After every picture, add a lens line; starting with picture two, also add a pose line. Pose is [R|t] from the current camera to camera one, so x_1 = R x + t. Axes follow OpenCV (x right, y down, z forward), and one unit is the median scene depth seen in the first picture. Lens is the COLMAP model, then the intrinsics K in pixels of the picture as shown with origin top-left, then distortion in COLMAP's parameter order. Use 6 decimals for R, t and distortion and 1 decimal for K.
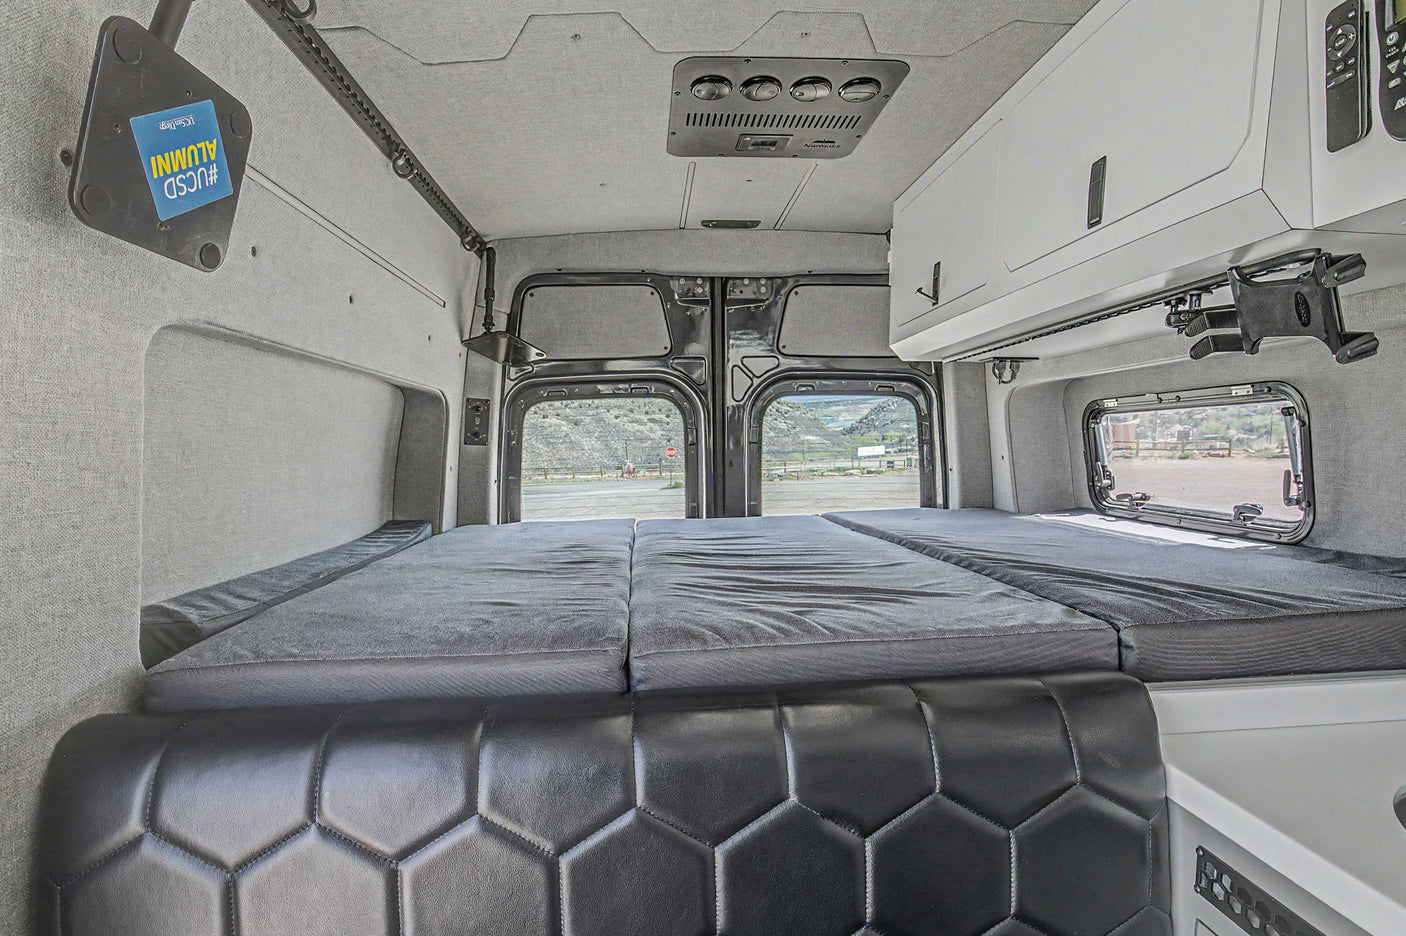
lens RADIAL K [[699.1, 0, 706.5], [0, 699.1, 530.2], [0, 0, 1]] dist [0.003603, -0.000987]
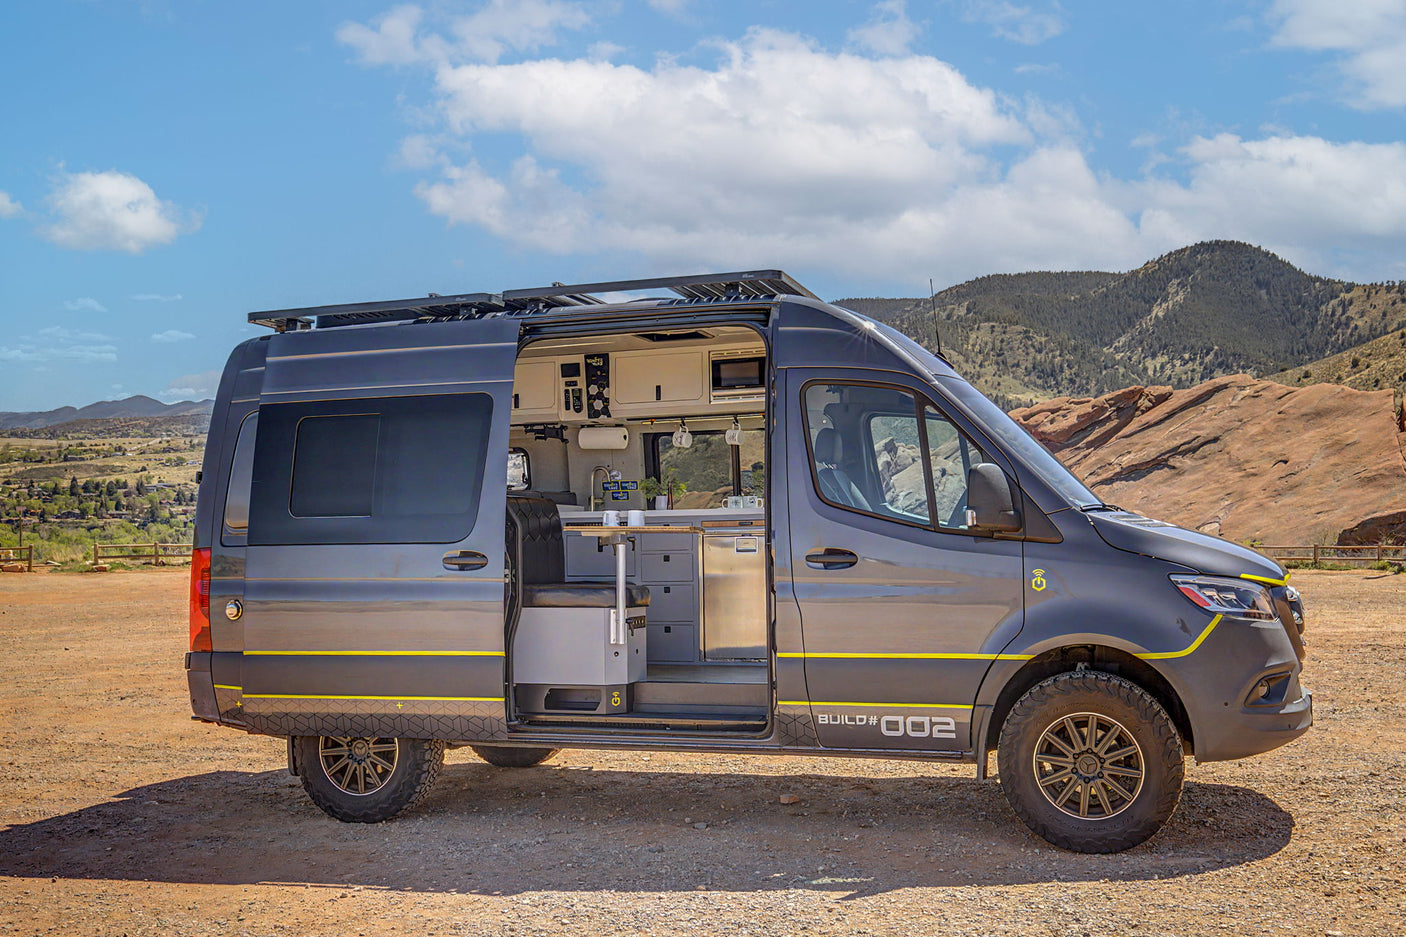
lens RADIAL K [[1301.9, 0, 709.8], [0, 1301.9, 532.0], [0, 0, 1]] dist [-0.000621, 0.000000]
pose [[0.389441, 0.017742, 0.920880, -3.210694], [0.121228, 0.990129, -0.070343, 0.520359], [-0.913039, 0.139031, 0.383446, -1.546452]]
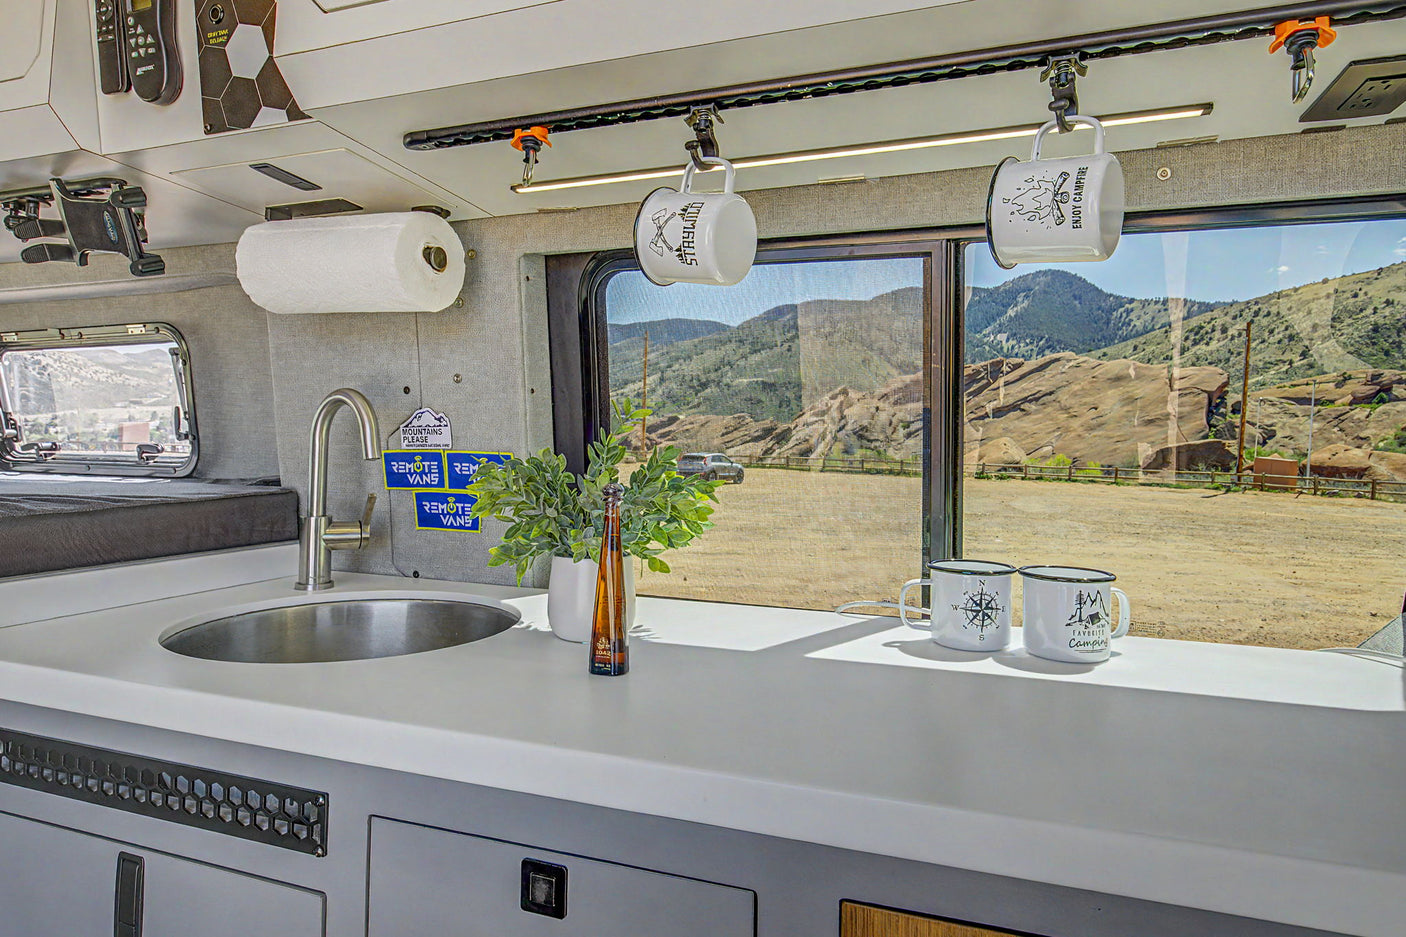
lens RADIAL K [[809.3, 0, 704.5], [0, 809.3, 415.8], [0, 0, 1]] dist [0.000065, 0.005114]
pose [[0.416065, 0.058438, 0.907455, 0.030350], [0.088355, 0.990613, -0.104303, 0.084725], [-0.905032, 0.123575, 0.406997, -0.150679]]
